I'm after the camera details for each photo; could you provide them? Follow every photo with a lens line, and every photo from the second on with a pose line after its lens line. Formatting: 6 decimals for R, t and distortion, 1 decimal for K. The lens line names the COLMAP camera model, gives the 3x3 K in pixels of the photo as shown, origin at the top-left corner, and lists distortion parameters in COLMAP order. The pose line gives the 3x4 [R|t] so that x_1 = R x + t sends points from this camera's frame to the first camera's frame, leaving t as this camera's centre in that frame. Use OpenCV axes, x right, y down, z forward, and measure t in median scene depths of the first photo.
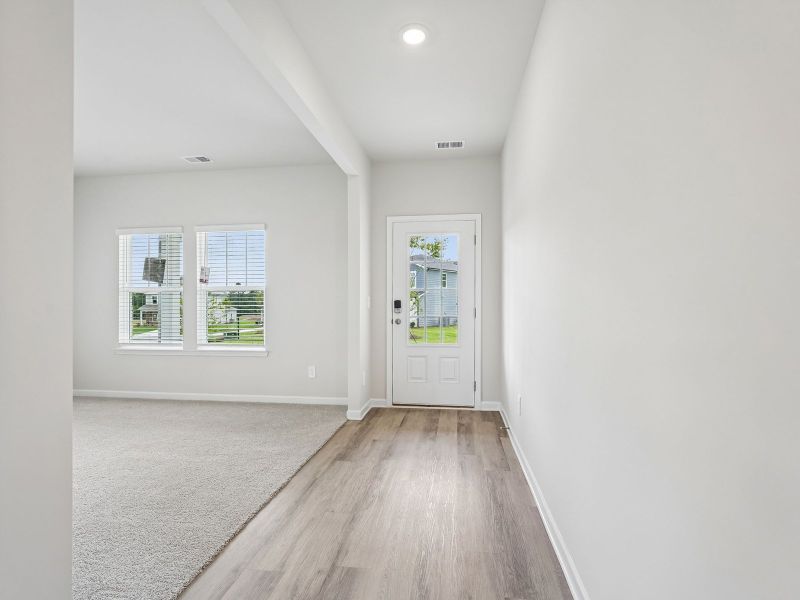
lens RADIAL K [[395.8, 0, 400.8], [0, 395.8, 302.8], [0, 0, 1]] dist [-0.009858, 0.005419]
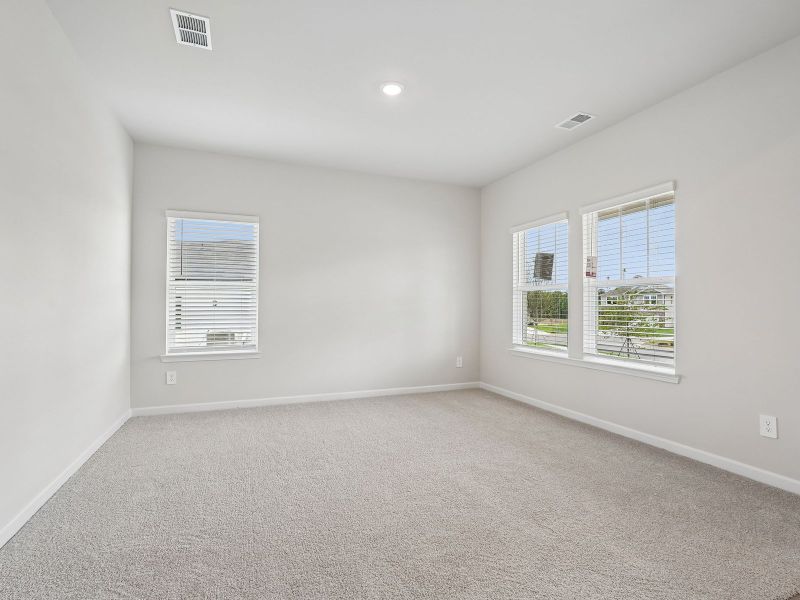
lens RADIAL K [[395.8, 0, 396.4], [0, 395.8, 302.1], [0, 0, 1]] dist [-0.009858, 0.005419]
pose [[0.498061, -0.005266, -0.867126, -0.005104], [0.000374, 0.999983, -0.005858, 0.005168], [0.867142, 0.002593, 0.498055, 0.267086]]
